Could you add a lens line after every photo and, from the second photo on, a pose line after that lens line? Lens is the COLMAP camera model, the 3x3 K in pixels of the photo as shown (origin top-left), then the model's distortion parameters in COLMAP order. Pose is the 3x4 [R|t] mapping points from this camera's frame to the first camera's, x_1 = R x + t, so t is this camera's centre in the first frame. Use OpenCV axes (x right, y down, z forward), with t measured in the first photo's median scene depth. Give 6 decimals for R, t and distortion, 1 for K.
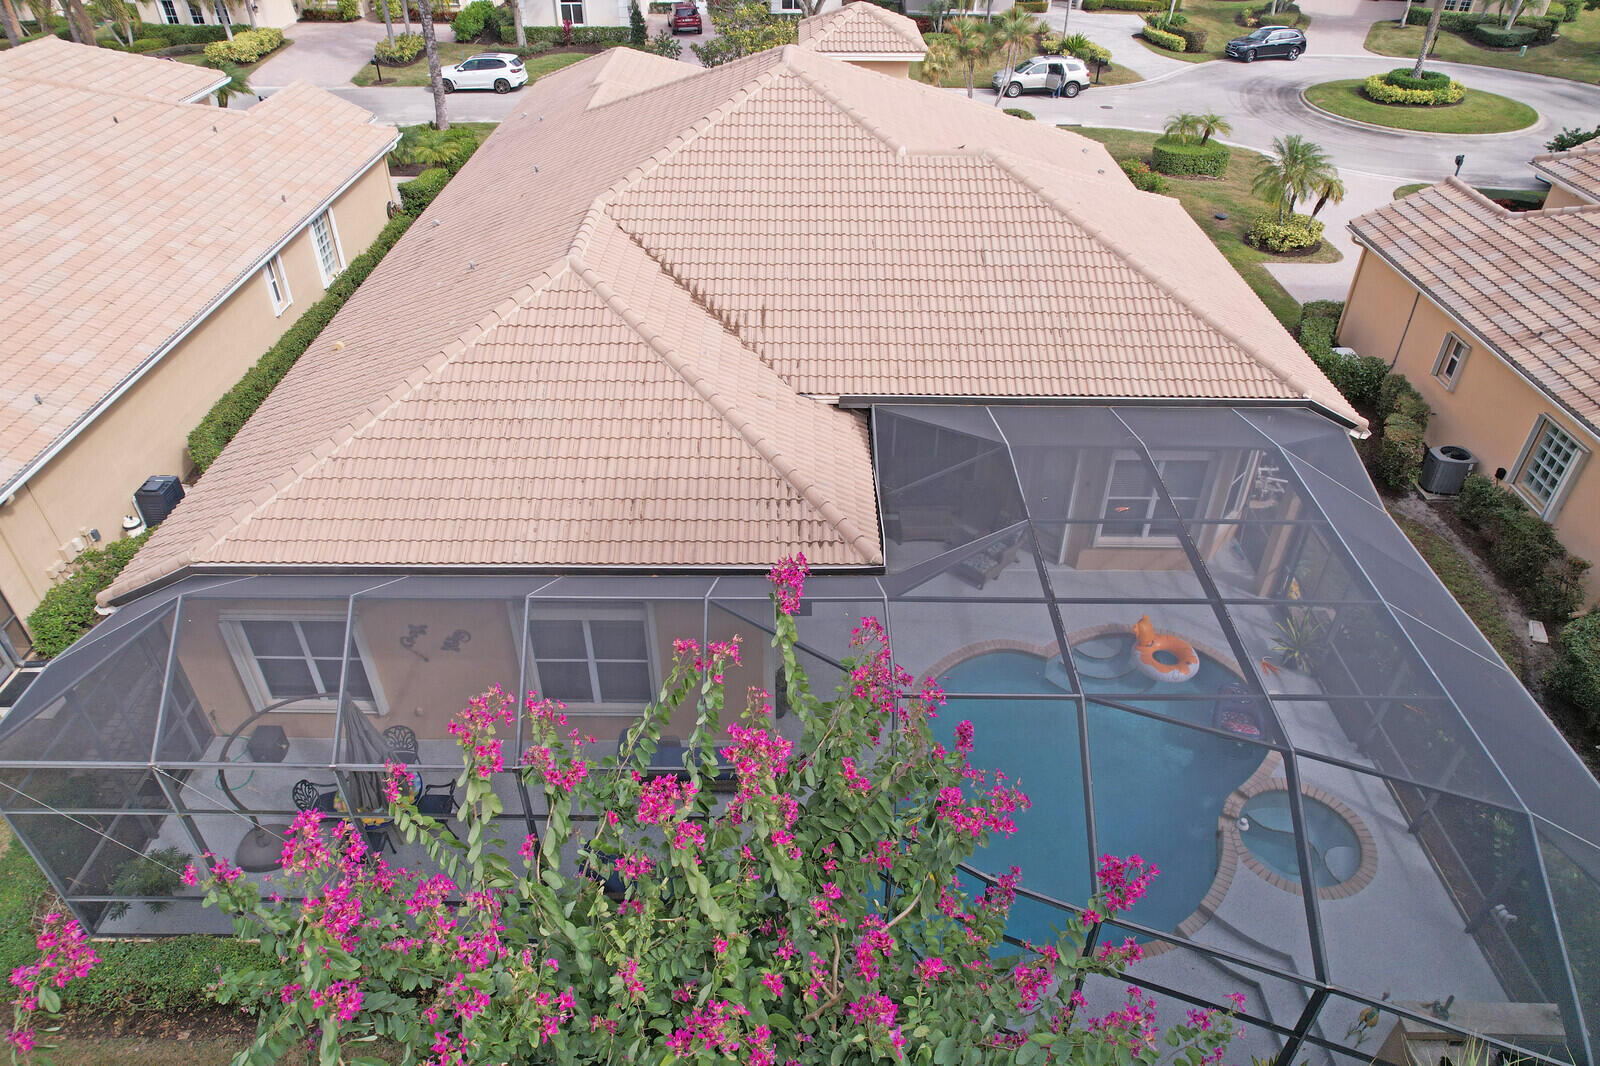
lens RADIAL K [[1022.0, 0, 800.0], [0, 1022.0, 533.0], [0, 0, 1]] dist [-0.042640, -0.000246]
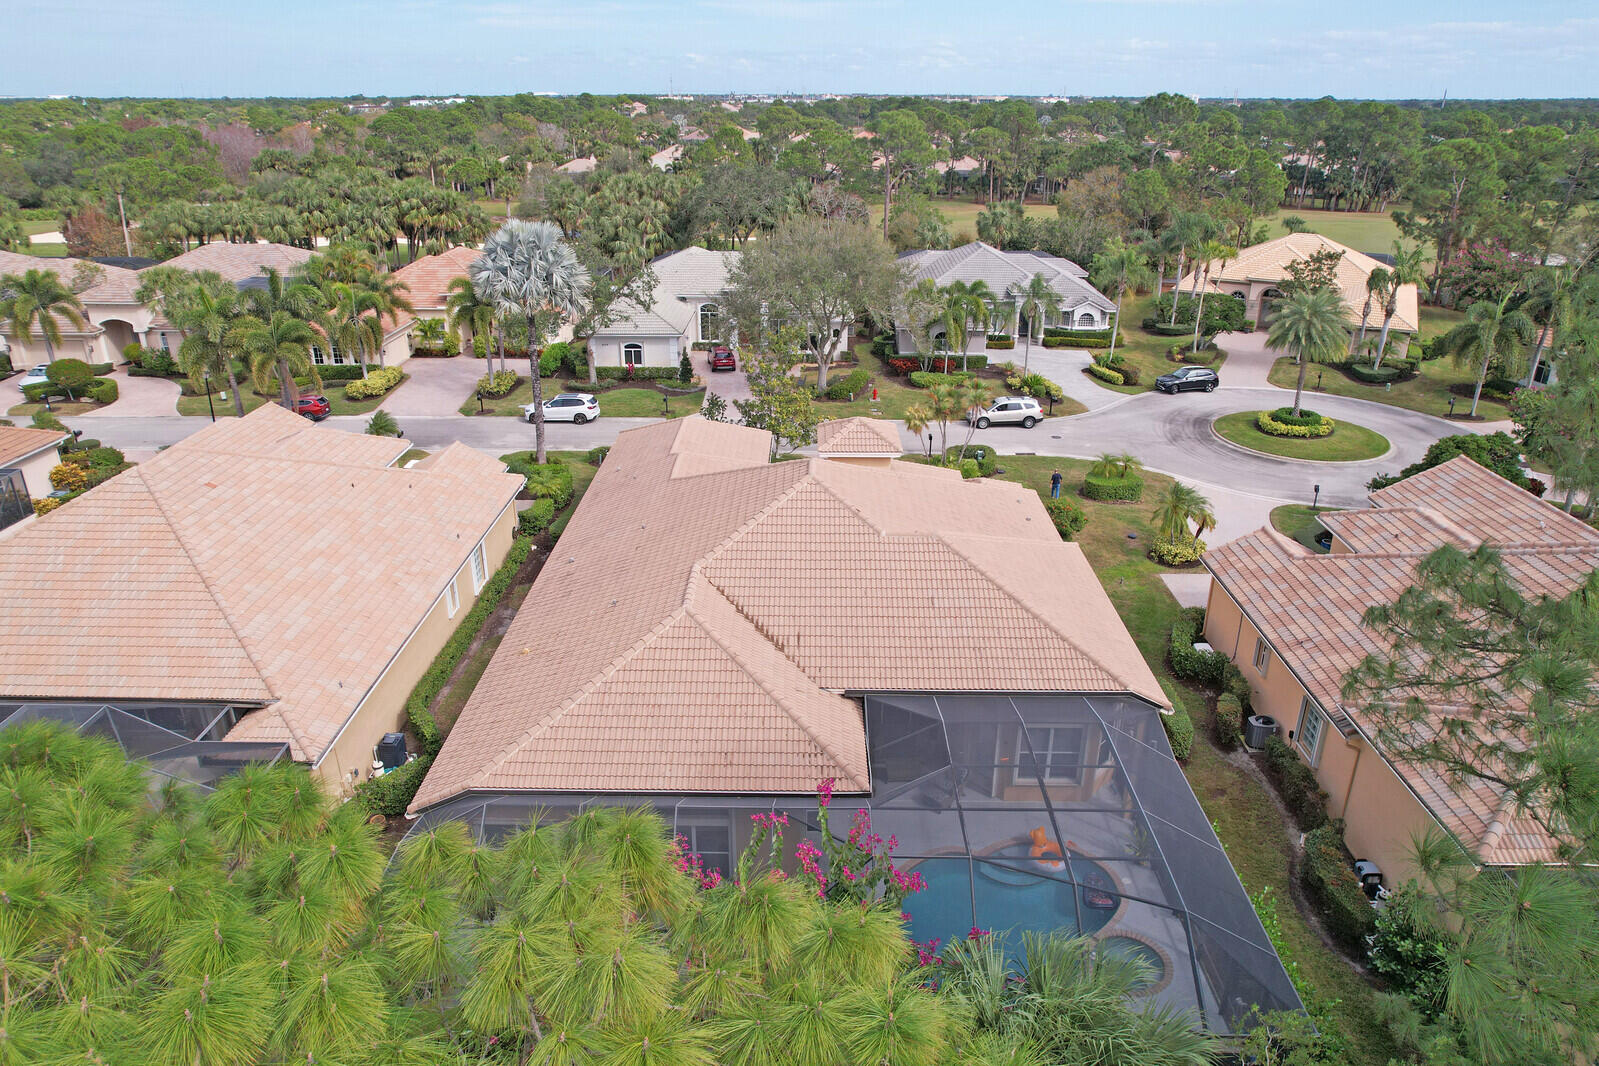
lens RADIAL K [[1021.3, 0, 799.5], [0, 1021.3, 533.0], [0, 0, 1]] dist [-0.042640, -0.000246]
pose [[0.999948, 0.001995, -0.009951, -0.014348], [-0.004345, 0.970242, -0.242096, 0.015178], [0.009172, 0.242127, 0.970201, -0.496262]]
